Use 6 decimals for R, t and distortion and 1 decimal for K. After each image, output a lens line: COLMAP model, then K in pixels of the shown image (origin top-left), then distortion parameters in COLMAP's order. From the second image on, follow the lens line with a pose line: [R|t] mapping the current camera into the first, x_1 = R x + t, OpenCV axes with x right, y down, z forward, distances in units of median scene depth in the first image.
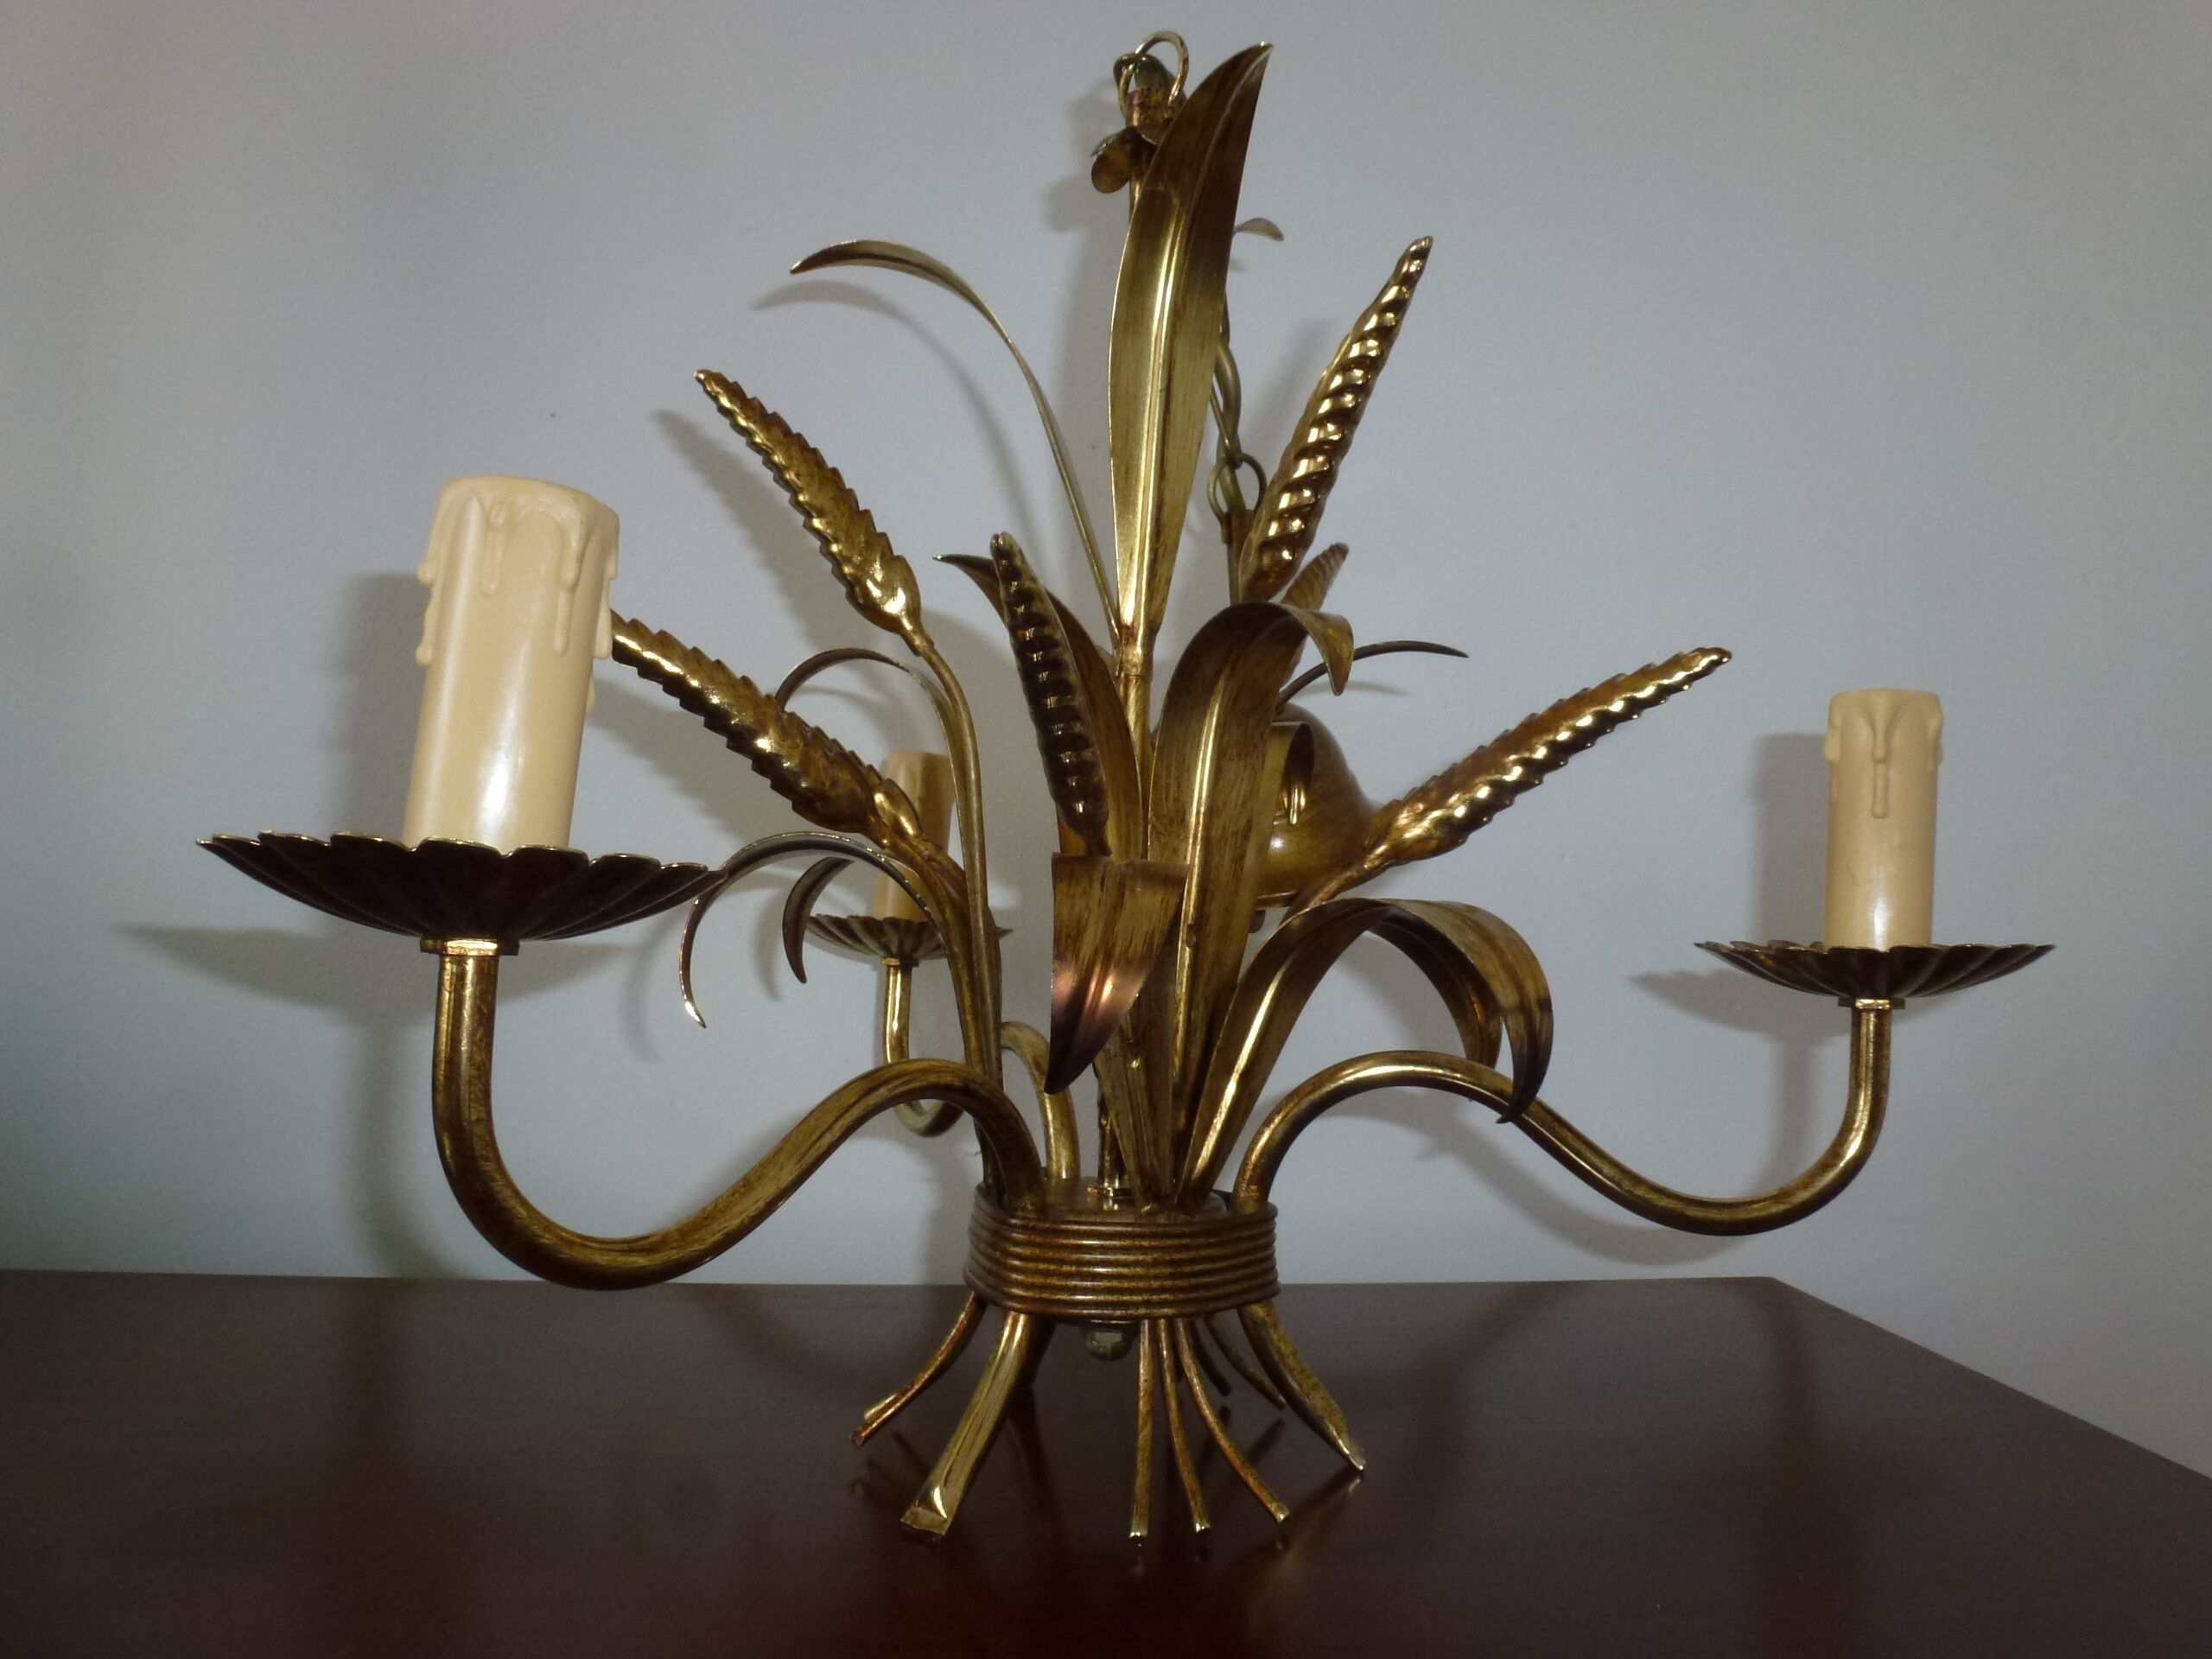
lens RADIAL K [[1585.3, 0, 1117.3], [0, 1585.3, 868.8], [0, 0, 1]] dist [-0.057204, 0.027779]
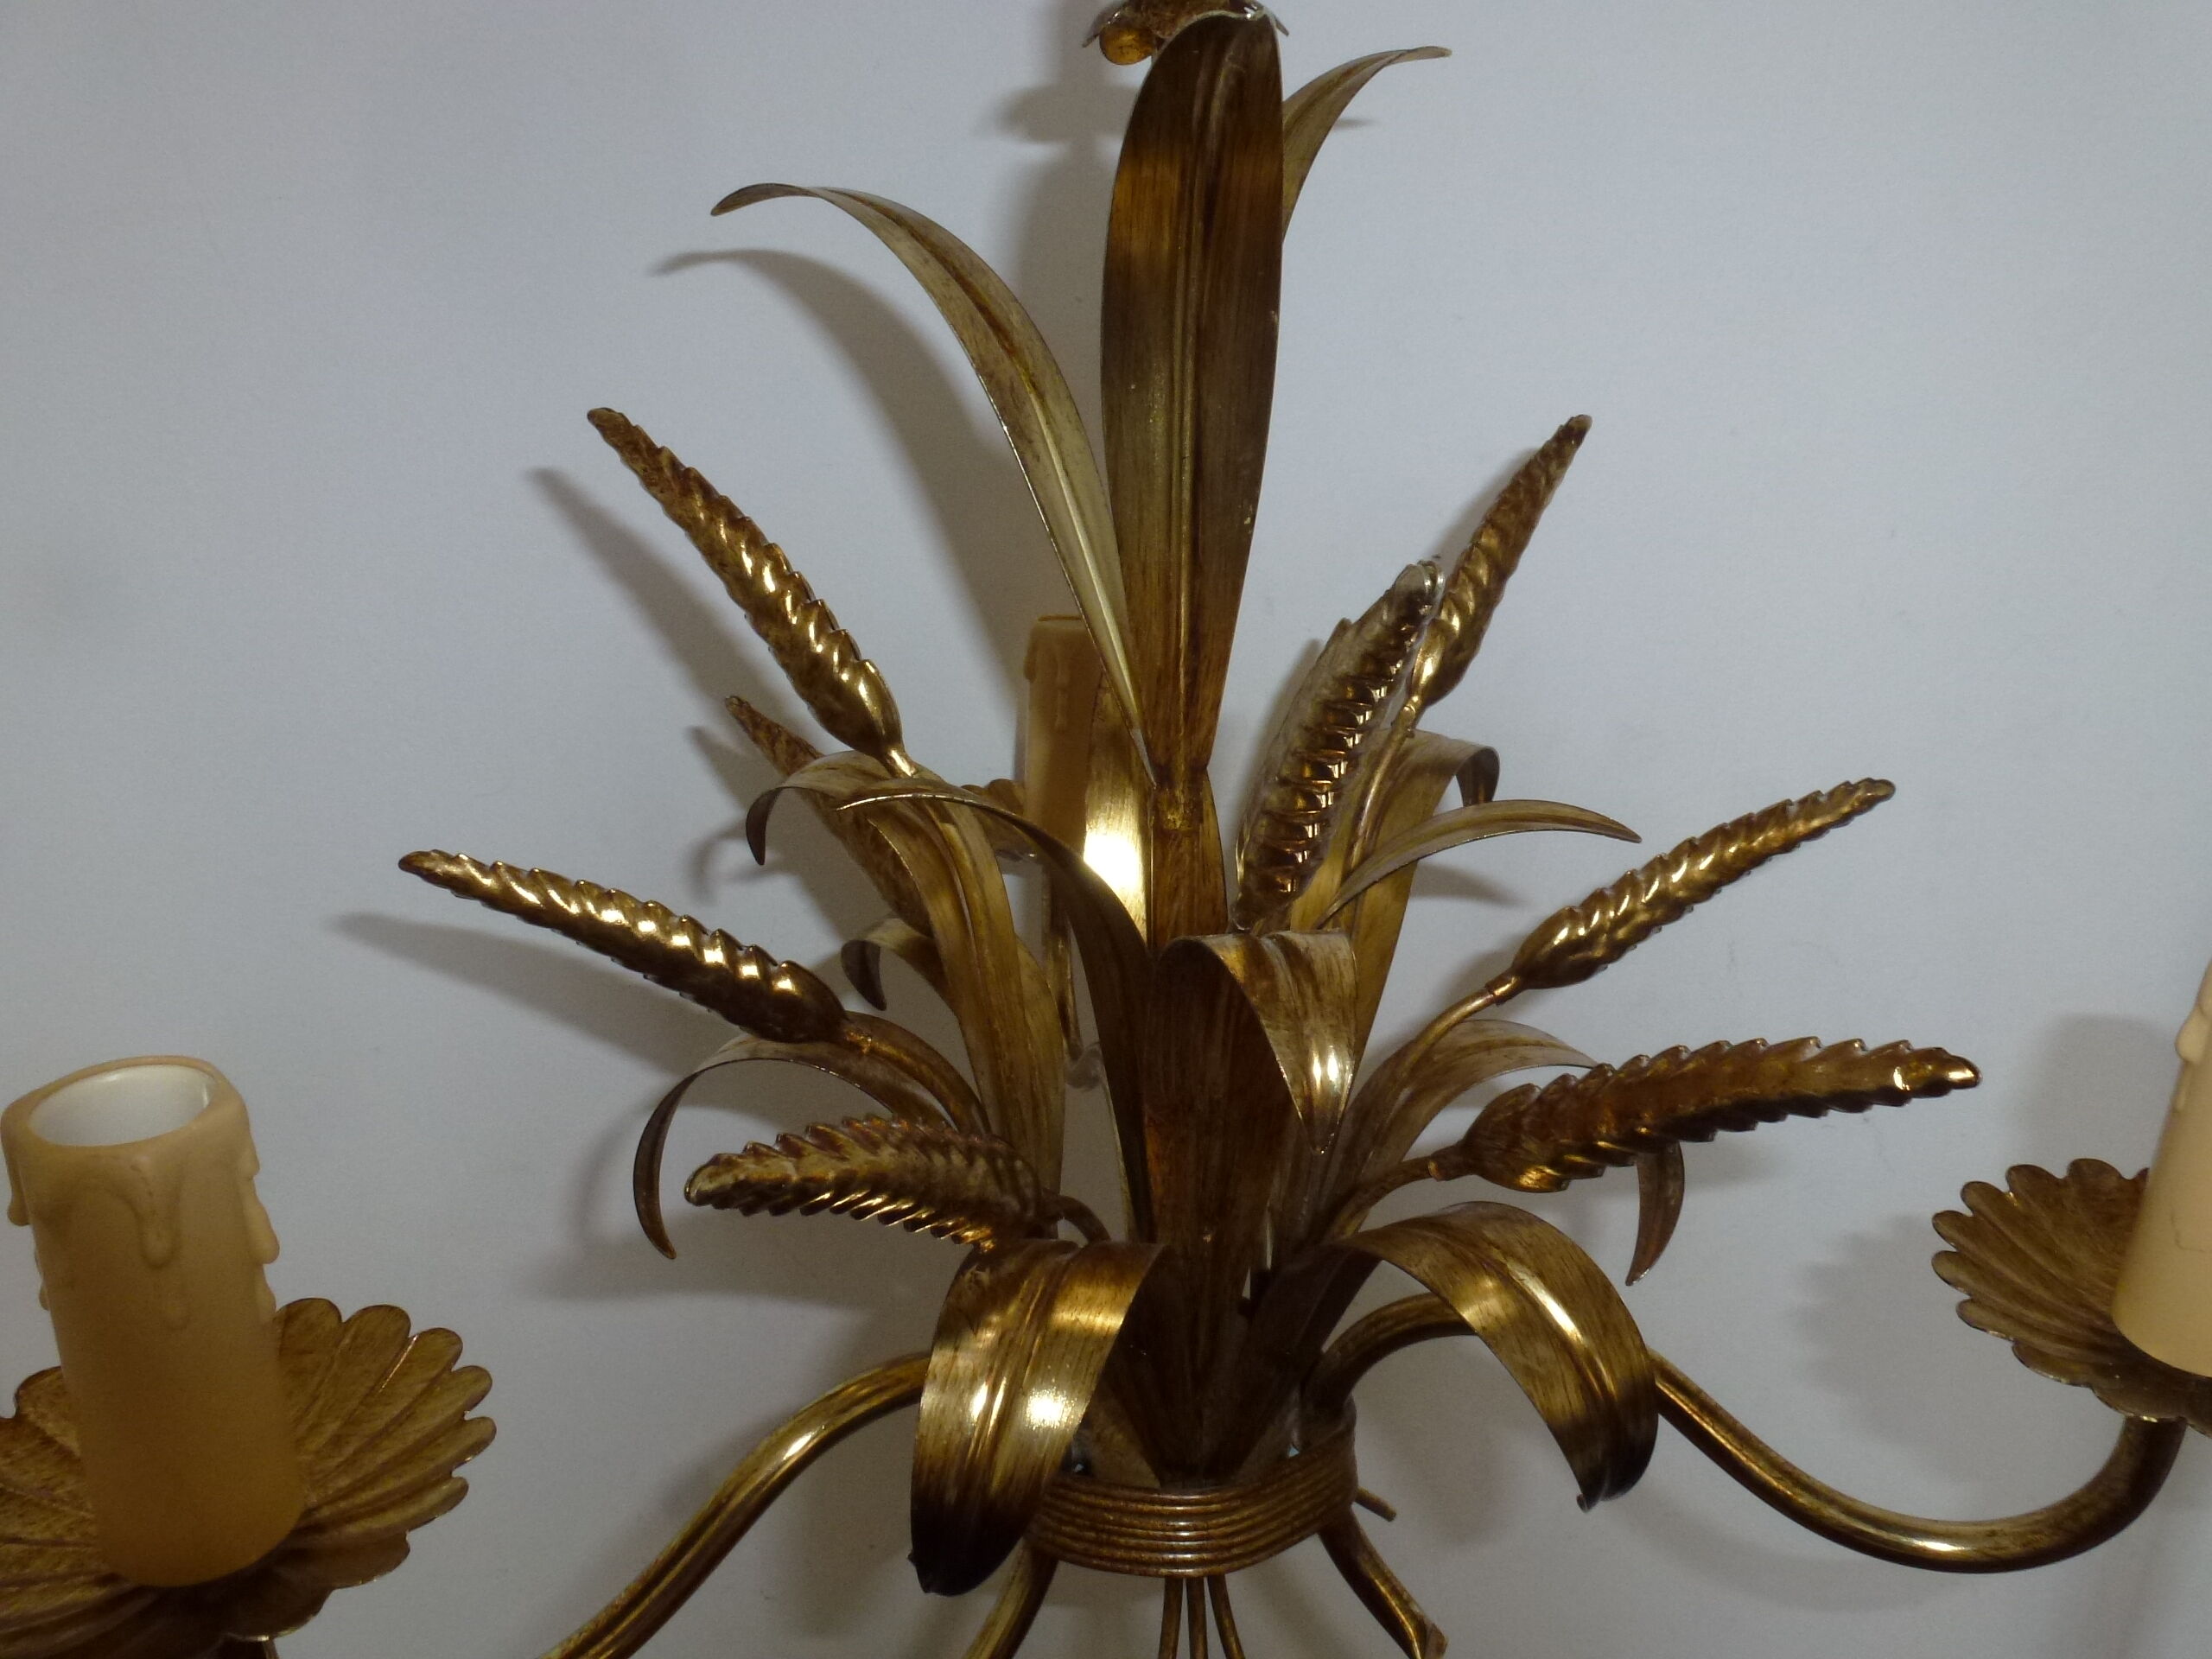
lens RADIAL K [[1585.3, 0, 1117.3], [0, 1585.3, 868.8], [0, 0, 1]] dist [-0.057204, 0.027779]
pose [[0.963603, 0.059157, -0.260712, 0.188750], [0.048386, 0.920512, 0.387706, -0.412835], [0.262924, -0.386210, 0.884145, 0.342018]]
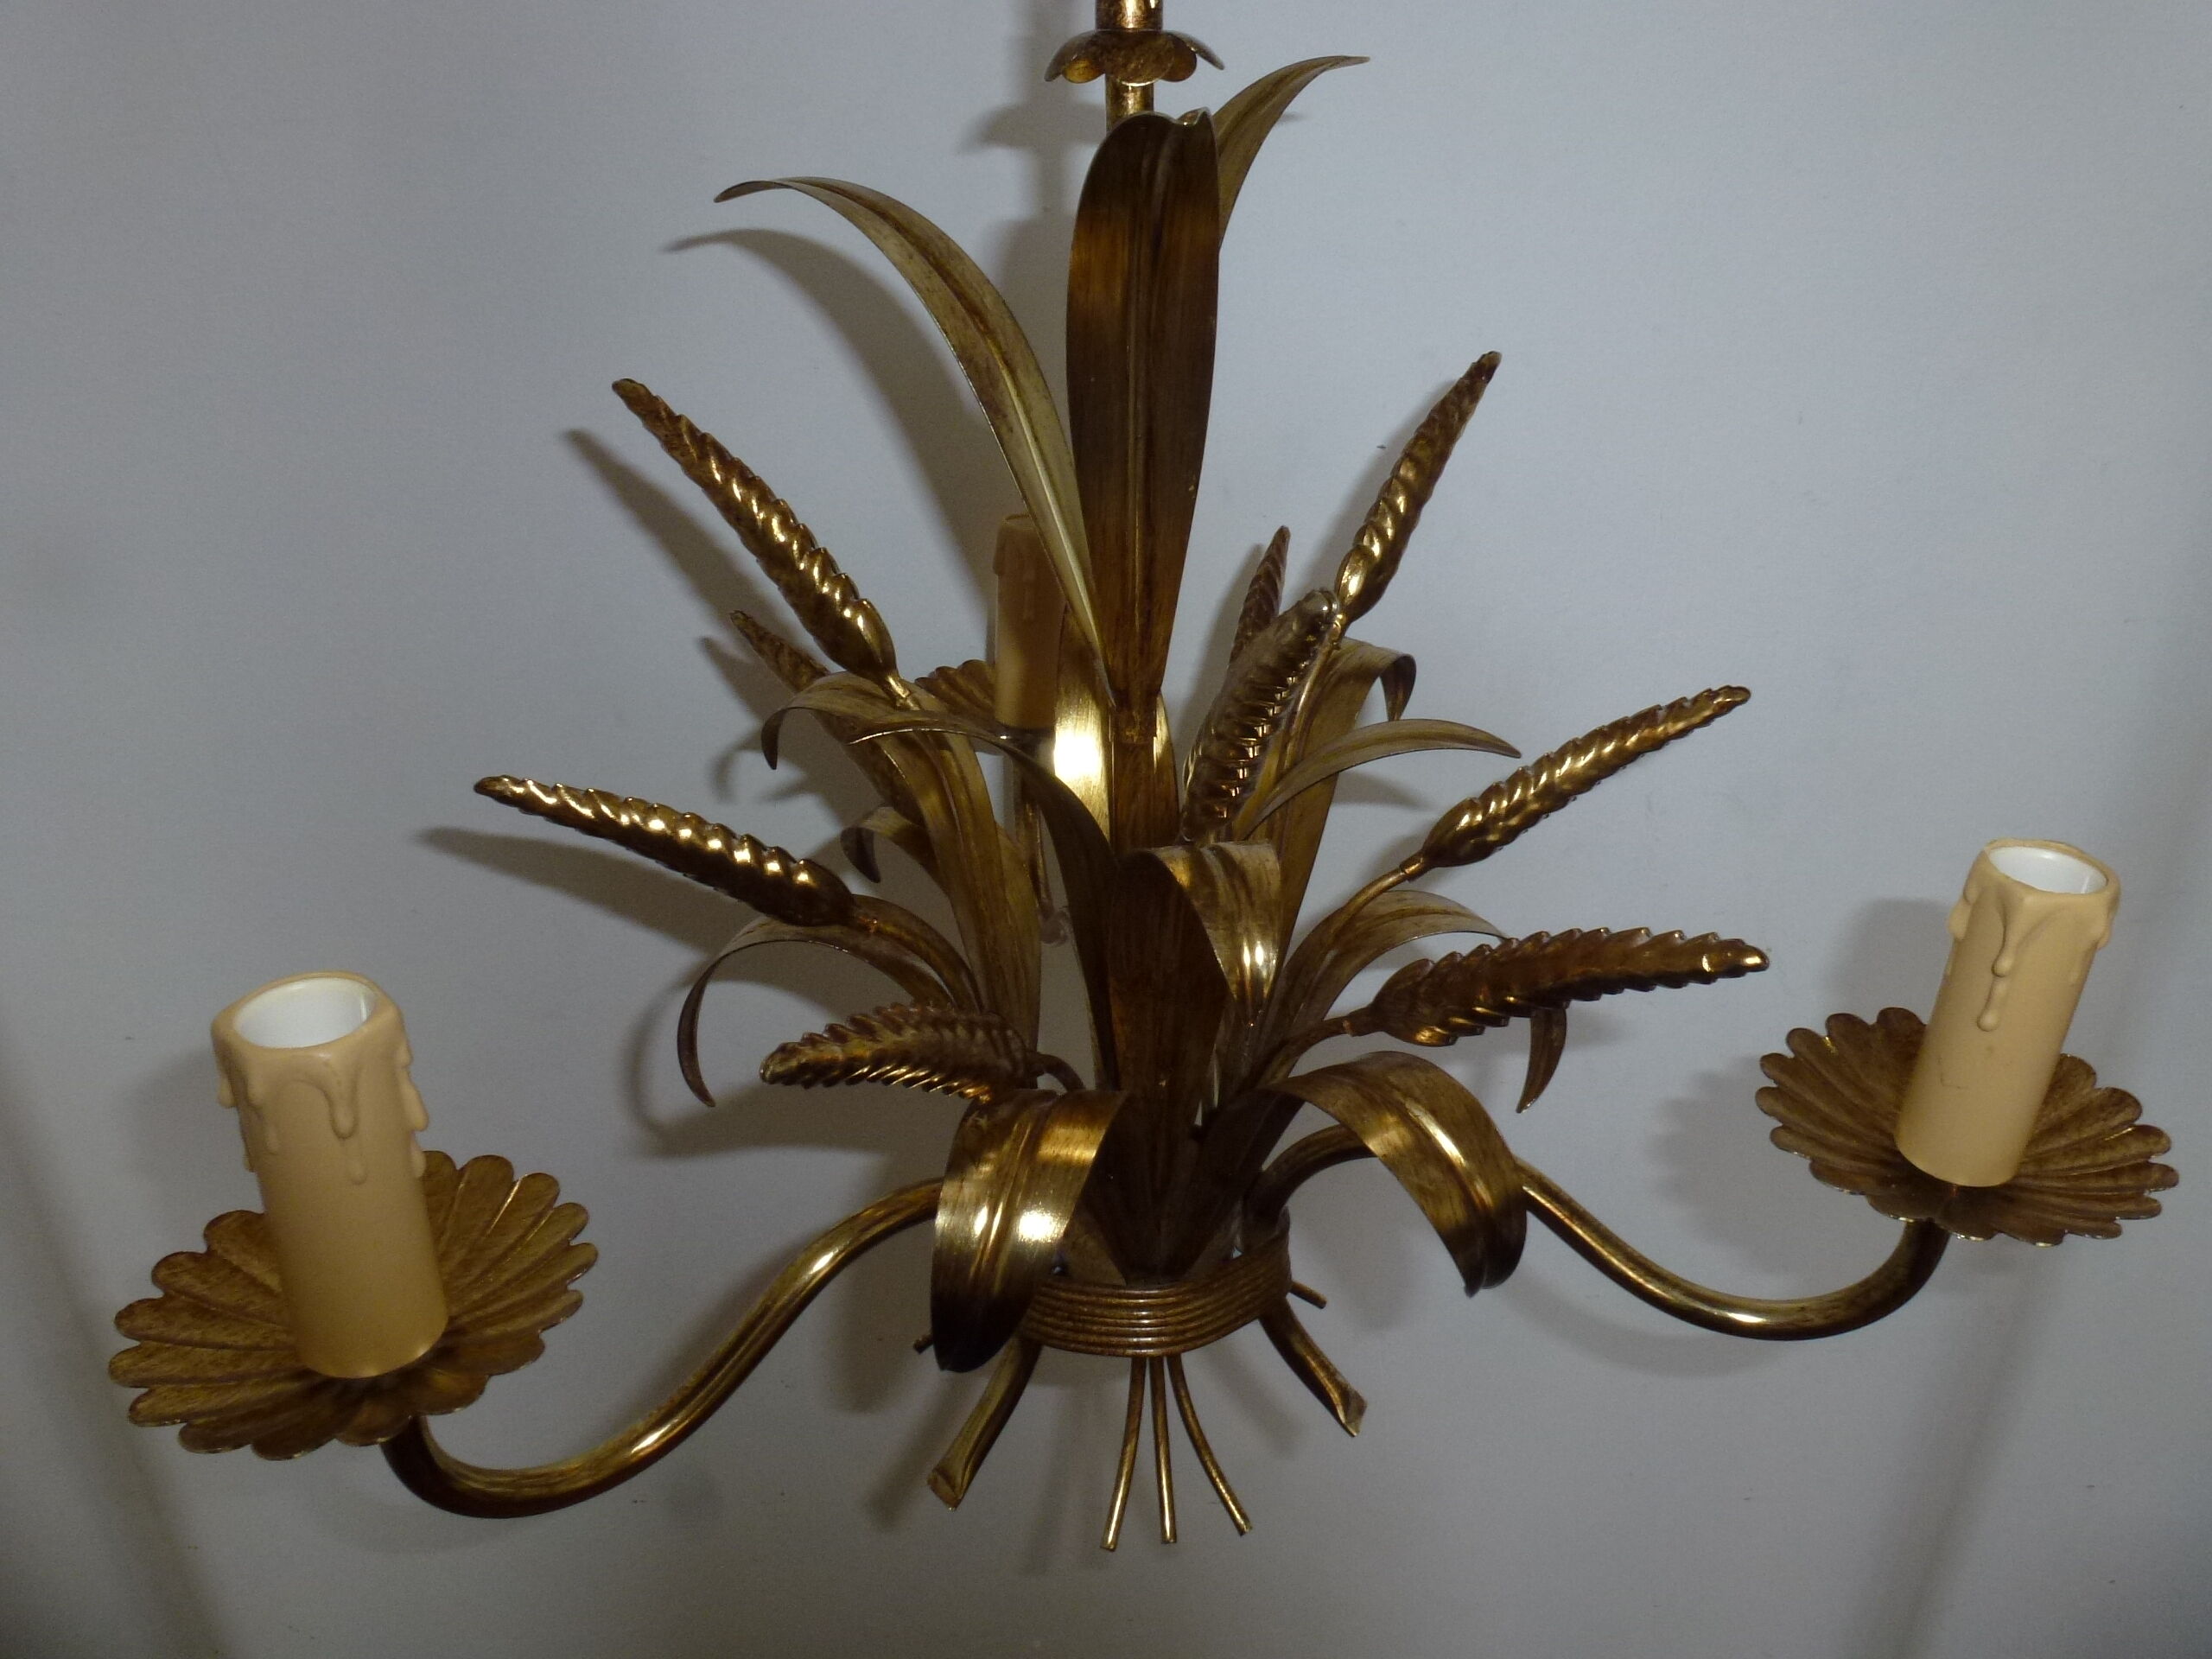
lens RADIAL K [[1565.6, 0, 1113.6], [0, 1565.6, 871.2], [0, 0, 1]] dist [-0.040396, 0.000376]
pose [[0.970416, 0.074612, -0.229621, 0.214572], [0.049845, 0.868652, 0.492908, -0.510080], [0.236237, -0.489772, 0.839235, 0.246612]]
